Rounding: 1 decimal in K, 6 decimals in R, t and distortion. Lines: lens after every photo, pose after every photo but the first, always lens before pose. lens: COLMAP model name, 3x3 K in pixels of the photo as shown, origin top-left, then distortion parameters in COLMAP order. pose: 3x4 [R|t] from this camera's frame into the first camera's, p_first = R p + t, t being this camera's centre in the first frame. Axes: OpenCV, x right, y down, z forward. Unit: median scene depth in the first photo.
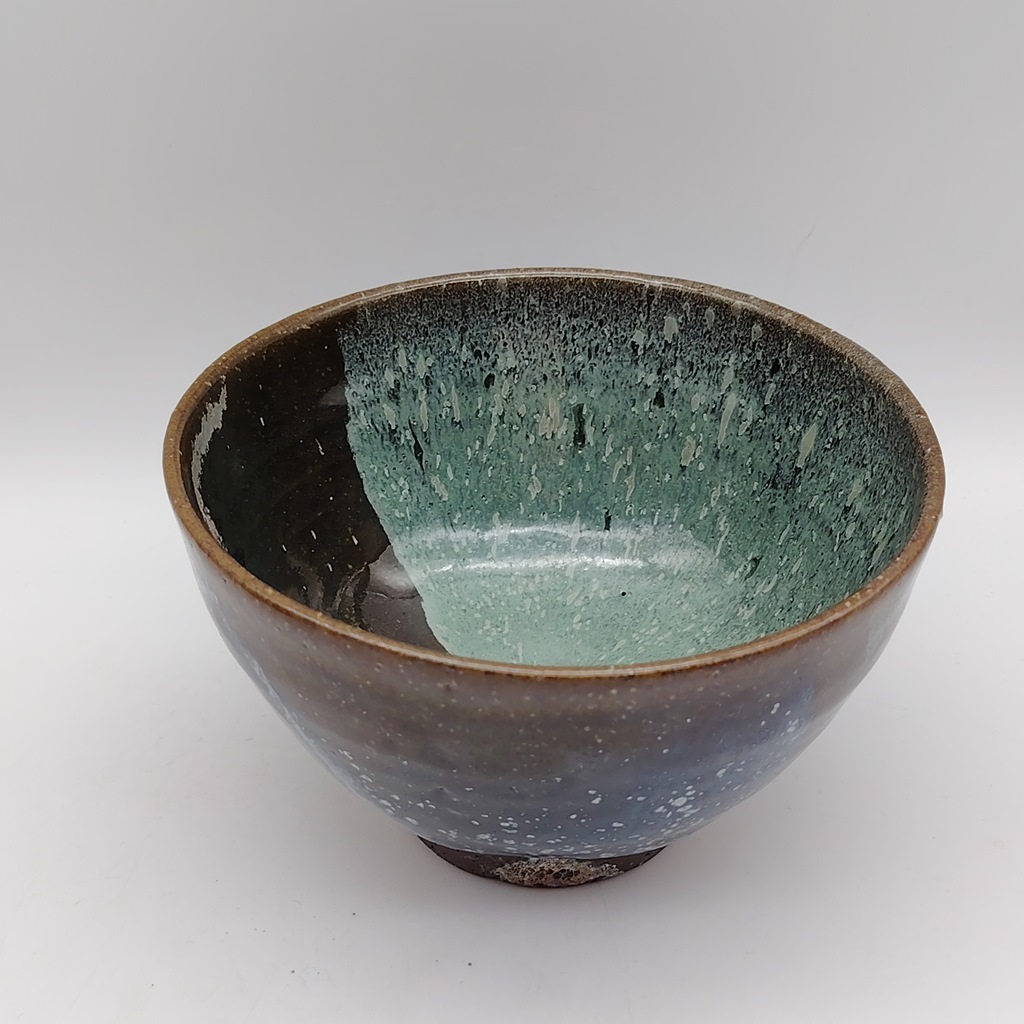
lens RADIAL K [[1934.7, 0, 508.7], [0, 1934.7, 512.0], [0, 0, 1]] dist [0.241751, 0.000000]
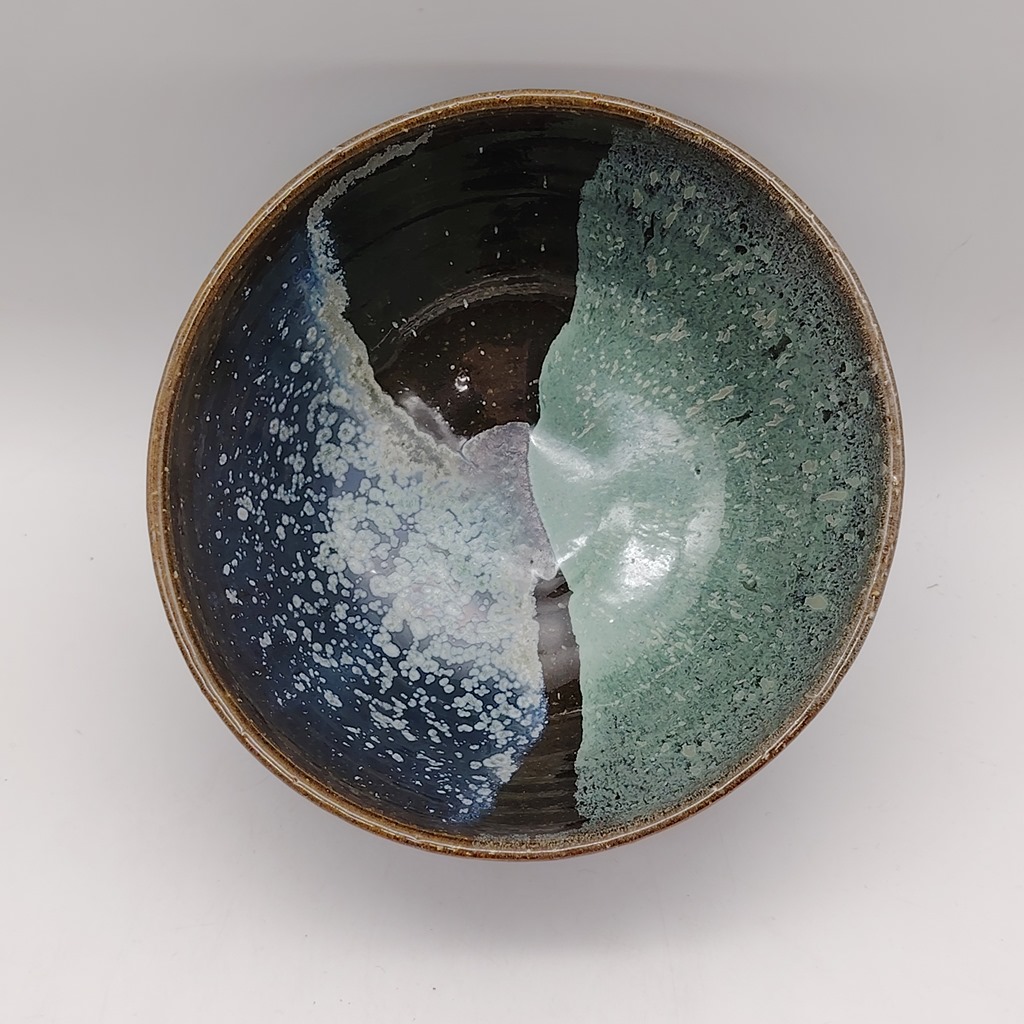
lens RADIAL K [[1934.7, 0, 515.0], [0, 1934.7, 513.0], [0, 0, 1]] dist [0.241751, 0.000000]
pose [[0.596512, 0.798379, -0.082241, 0.105468], [-0.411357, 0.392105, 0.822824, -0.762241], [0.689172, -0.456994, 0.562315, 0.366816]]
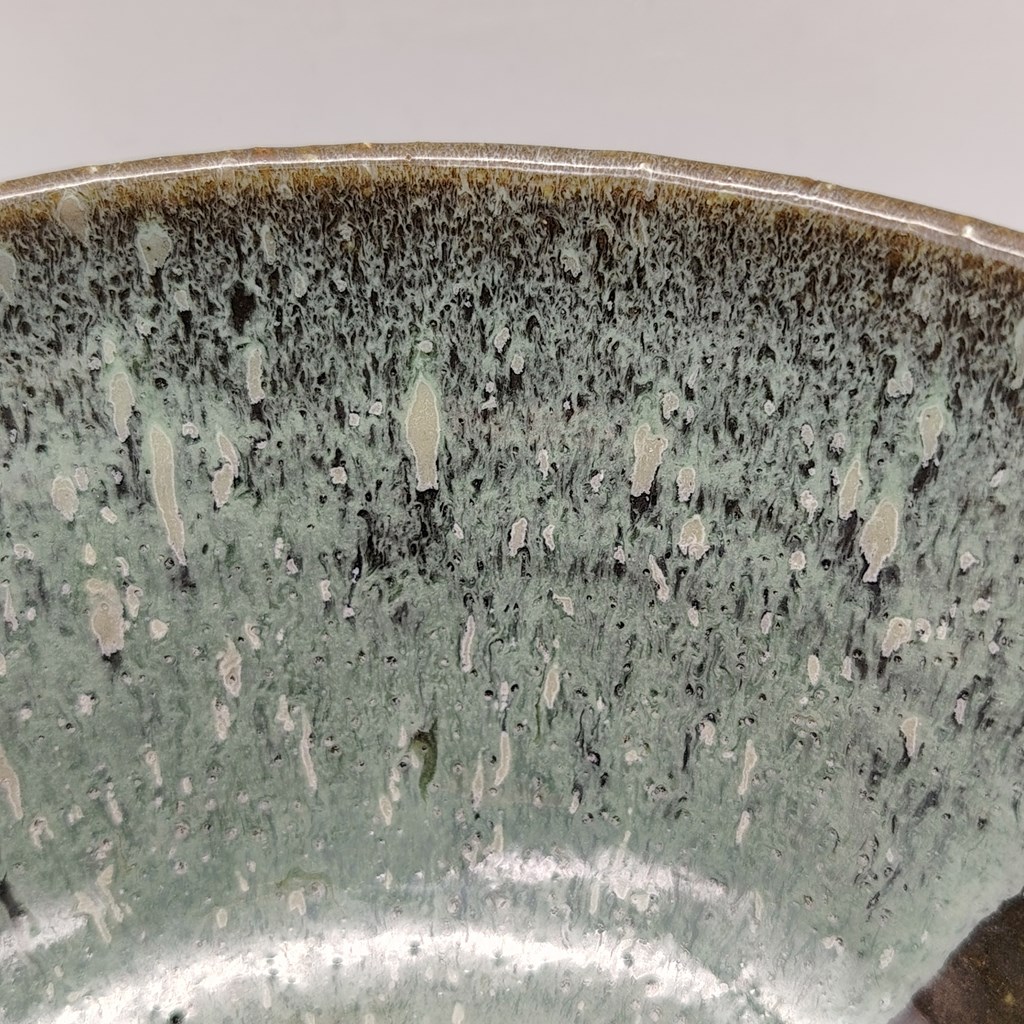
lens RADIAL K [[1595.9, 0, 519.0], [0, 1595.9, 516.6], [0, 0, 1]] dist [0.065644, 0.000000]
pose [[0.532200, -0.494964, 0.686858, -0.074746], [0.464484, 0.848998, 0.251908, -0.092380], [-0.707826, 0.184969, 0.681739, 0.739450]]
